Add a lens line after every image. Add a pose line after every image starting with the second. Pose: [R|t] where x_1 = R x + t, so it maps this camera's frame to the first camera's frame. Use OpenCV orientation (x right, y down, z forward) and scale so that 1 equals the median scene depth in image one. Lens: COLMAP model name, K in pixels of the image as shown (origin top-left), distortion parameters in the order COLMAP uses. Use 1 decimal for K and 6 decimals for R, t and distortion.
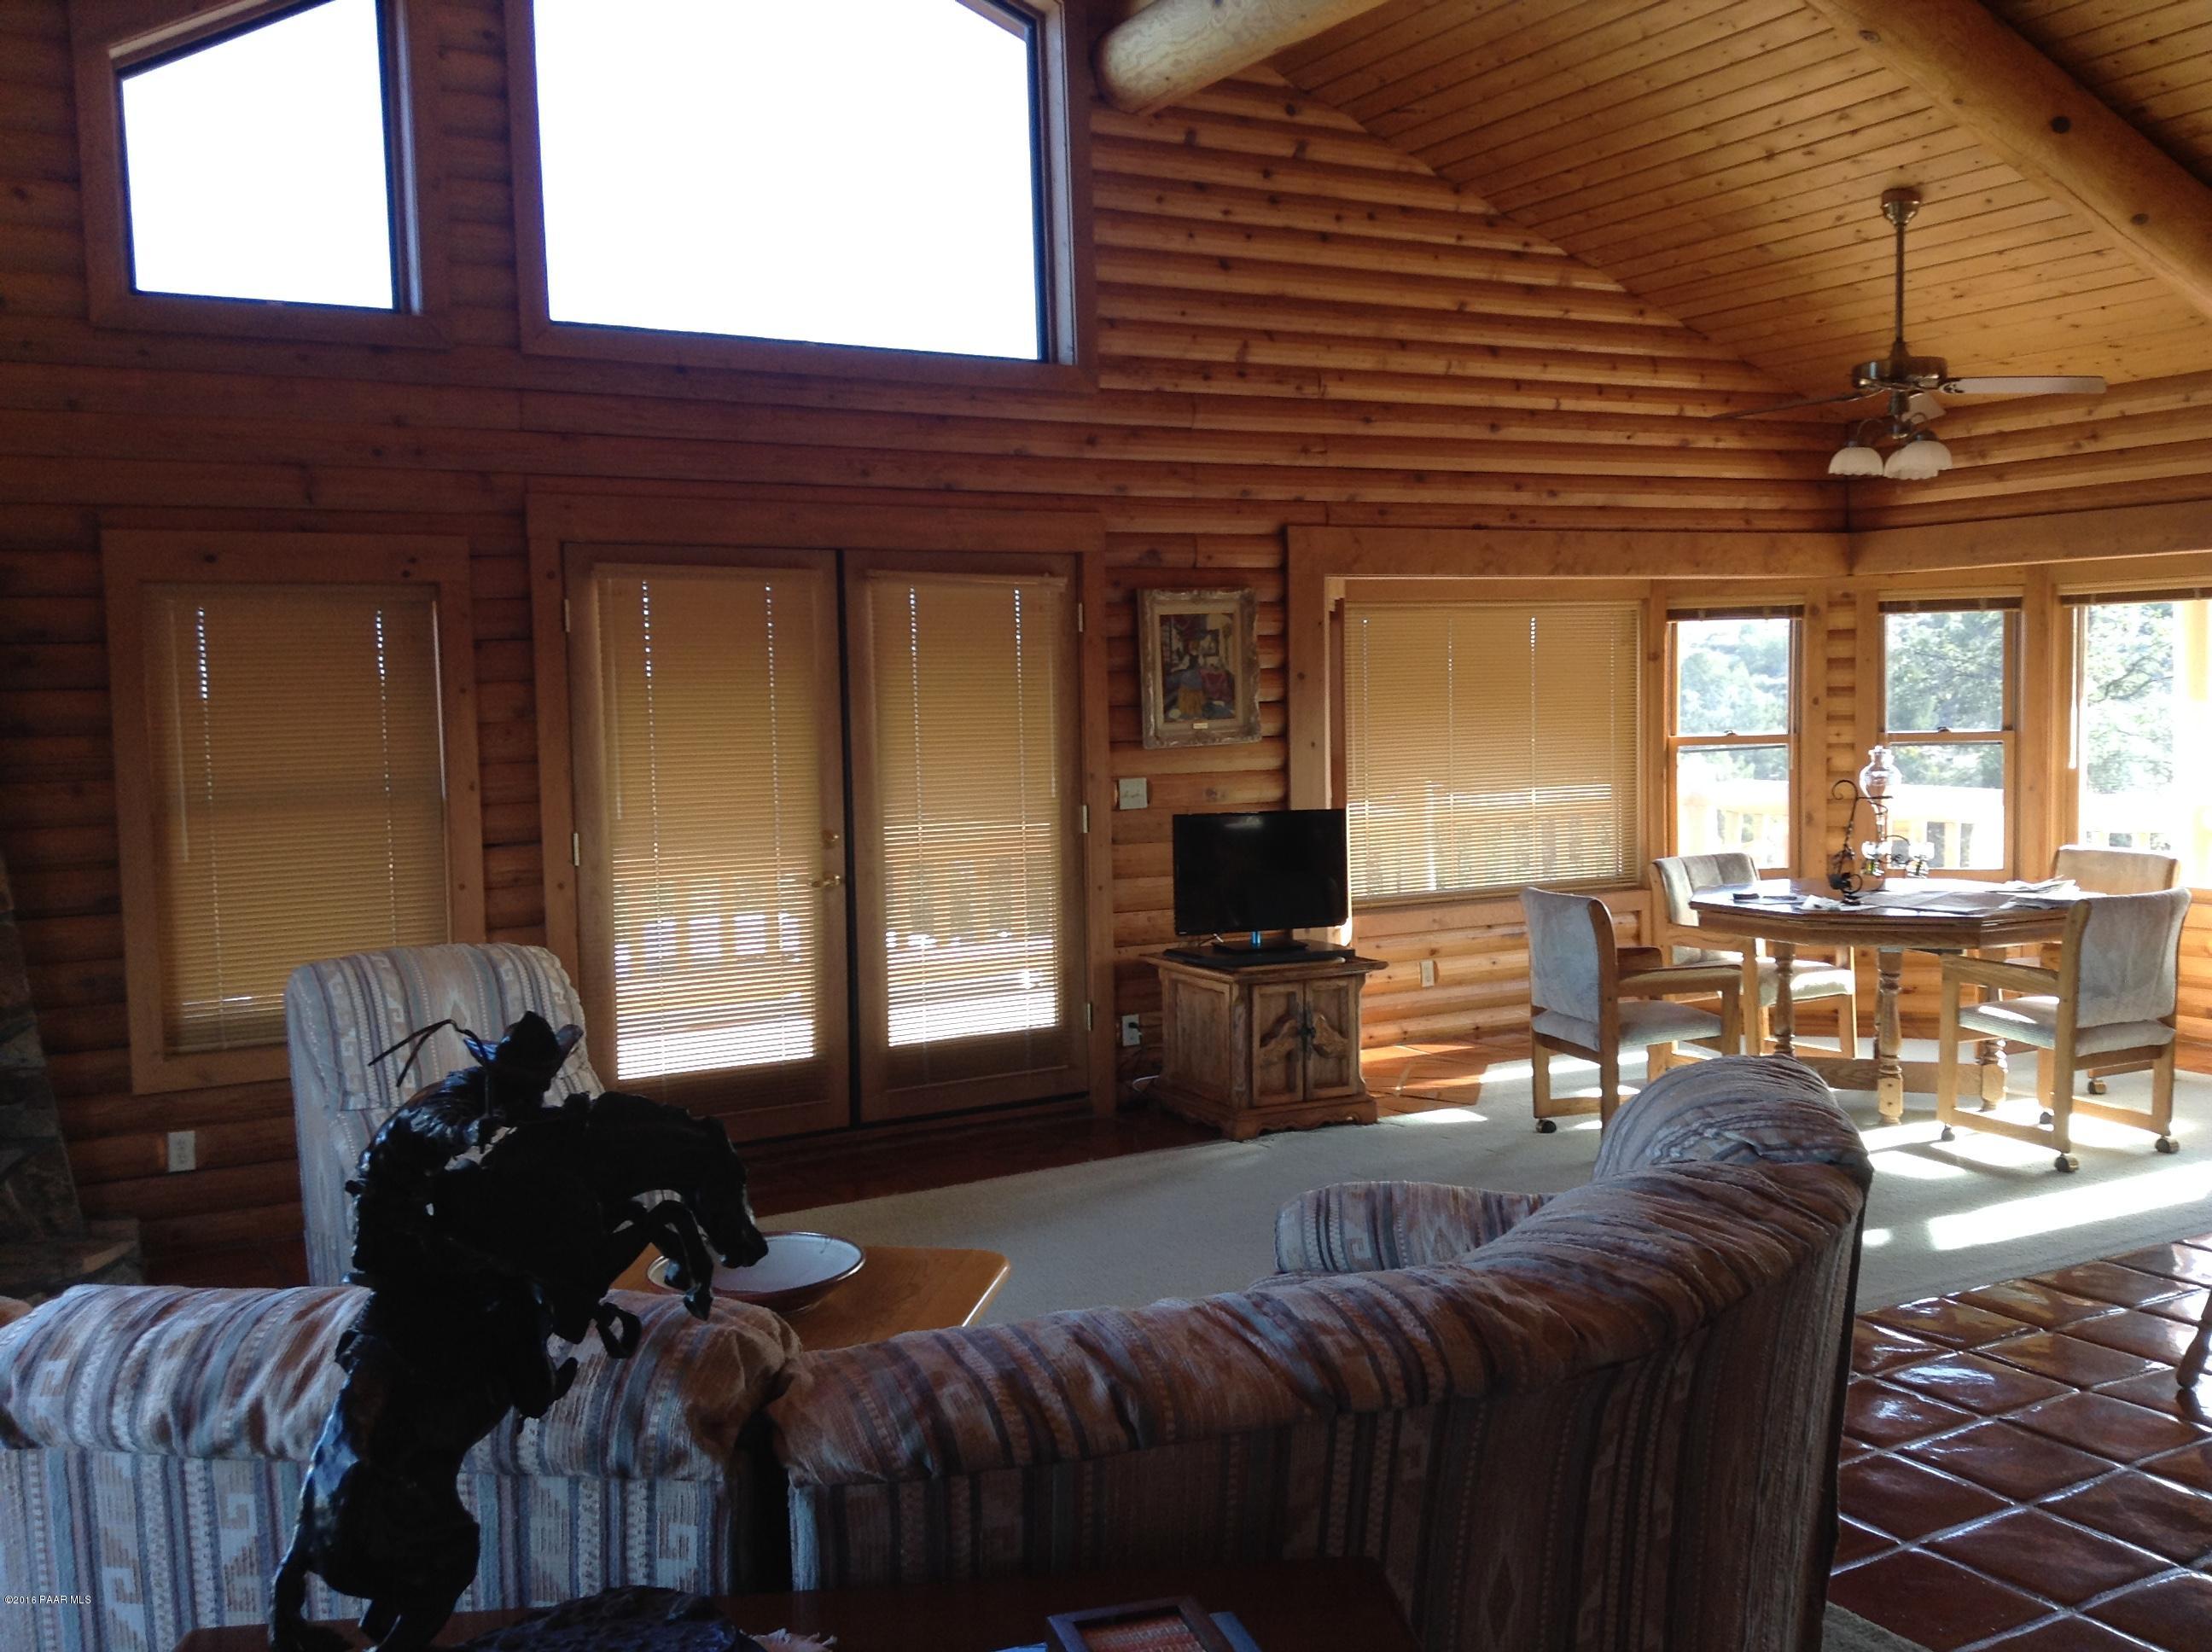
lens RADIAL K [[2072.8, 0, 1096.6], [0, 2072.8, 838.0], [0, 0, 1]] dist [0.035133, 0.000000]
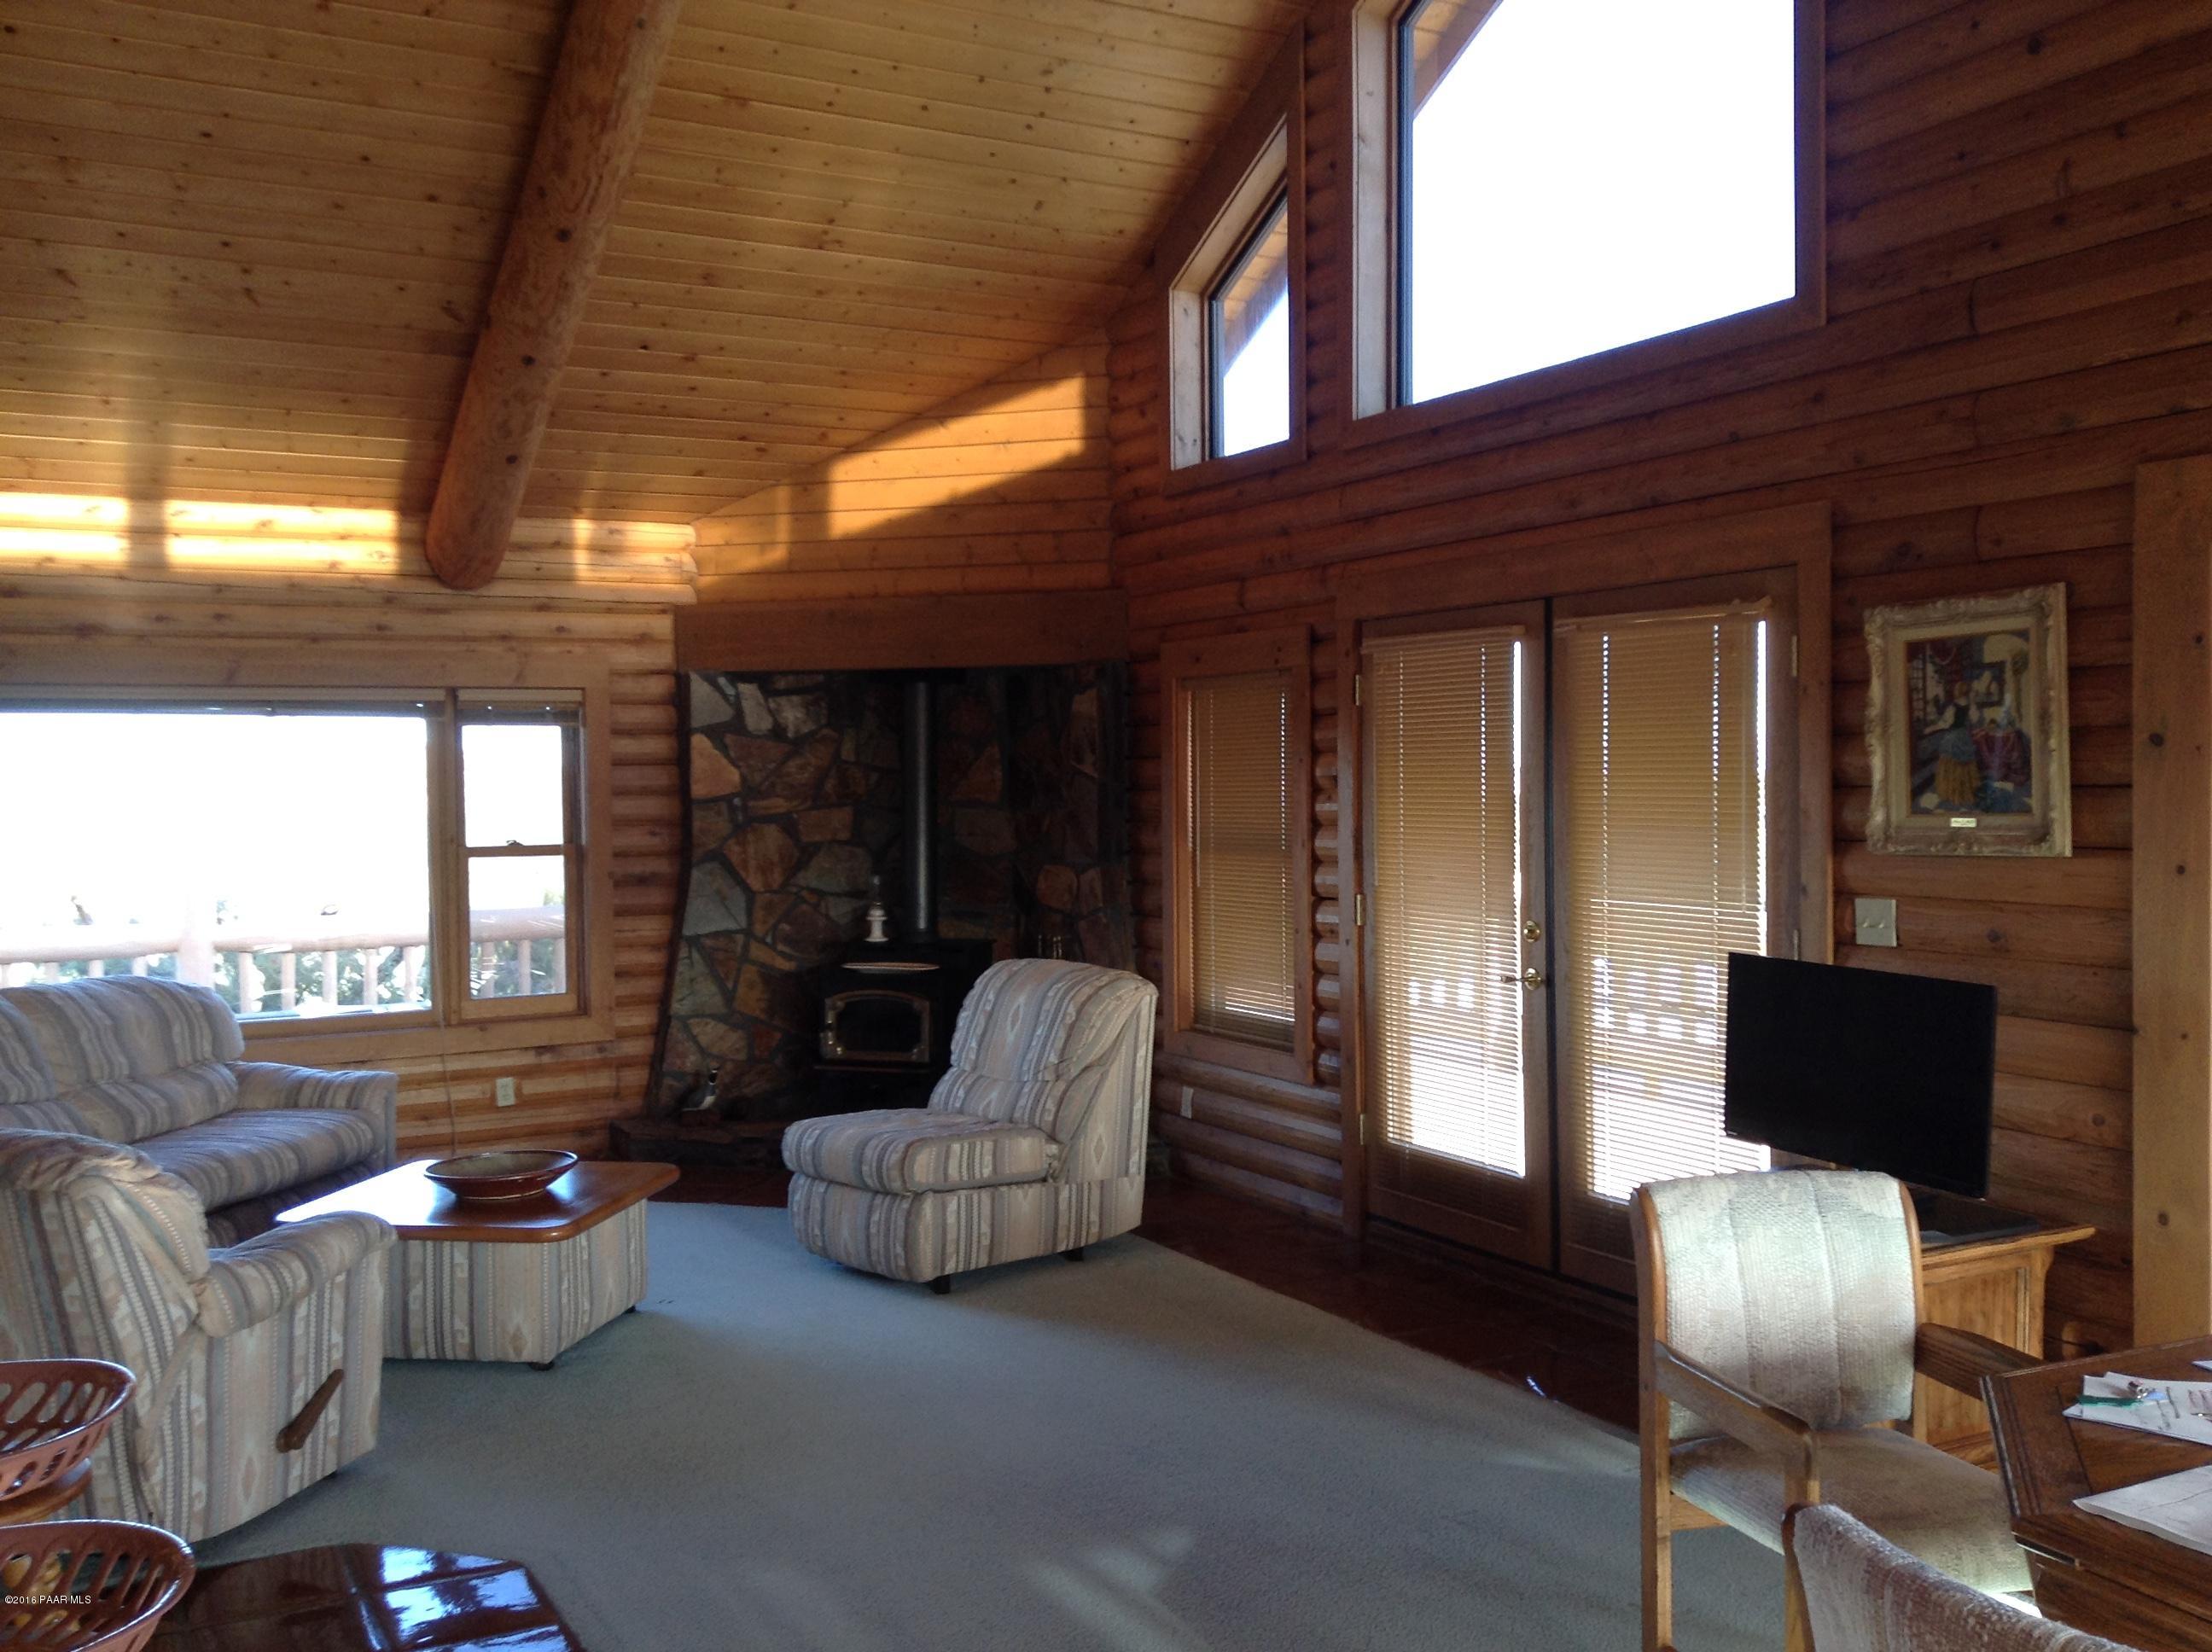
lens RADIAL K [[2072.8, 0, 1111.7], [0, 2072.8, 839.4], [0, 0, 1]] dist [0.035133, 0.000000]
pose [[-0.071449, 0.049289, -0.996226, 0.798519], [-0.060543, 0.996722, 0.053655, -0.078821], [0.995605, 0.064148, -0.068231, 0.938615]]
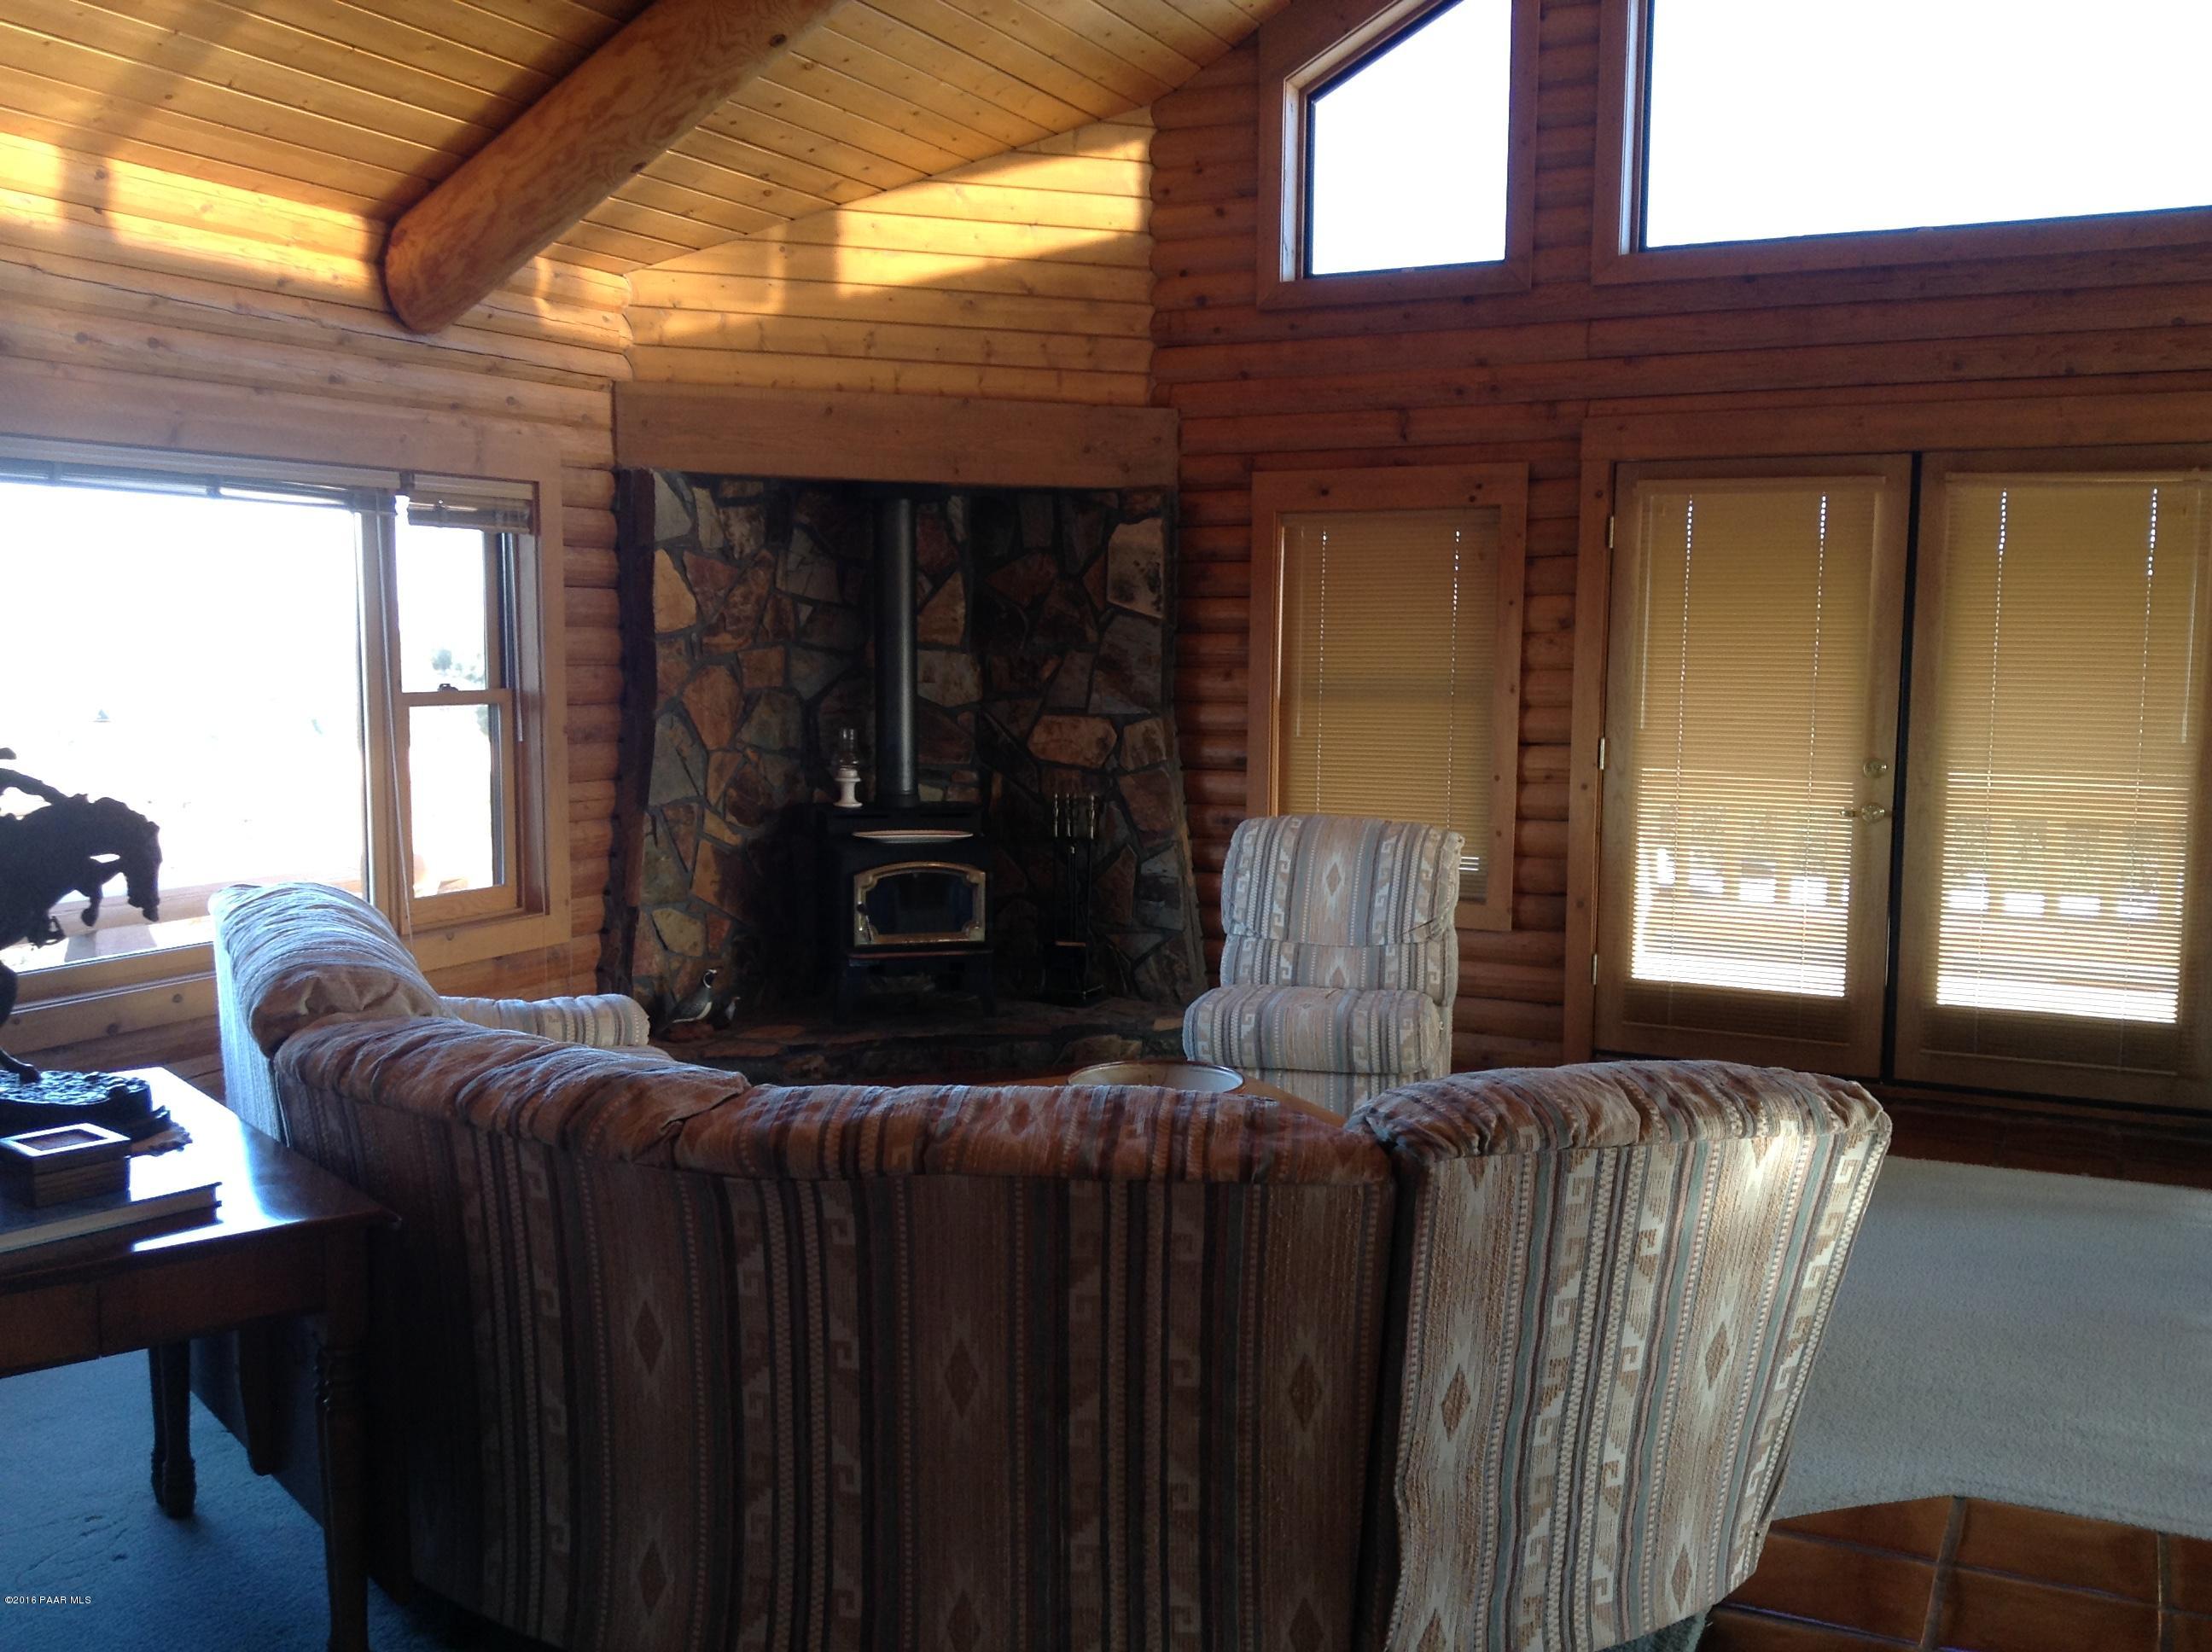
lens RADIAL K [[2072.8, 0, 1172.0], [0, 2072.8, 887.0], [0, 0, 1]] dist [0.035133, 0.000000]
pose [[0.519542, 0.127391, -0.844895, 0.536142], [-0.079534, 0.991740, 0.100625, -0.016543], [0.850735, 0.014919, 0.525382, 0.253480]]
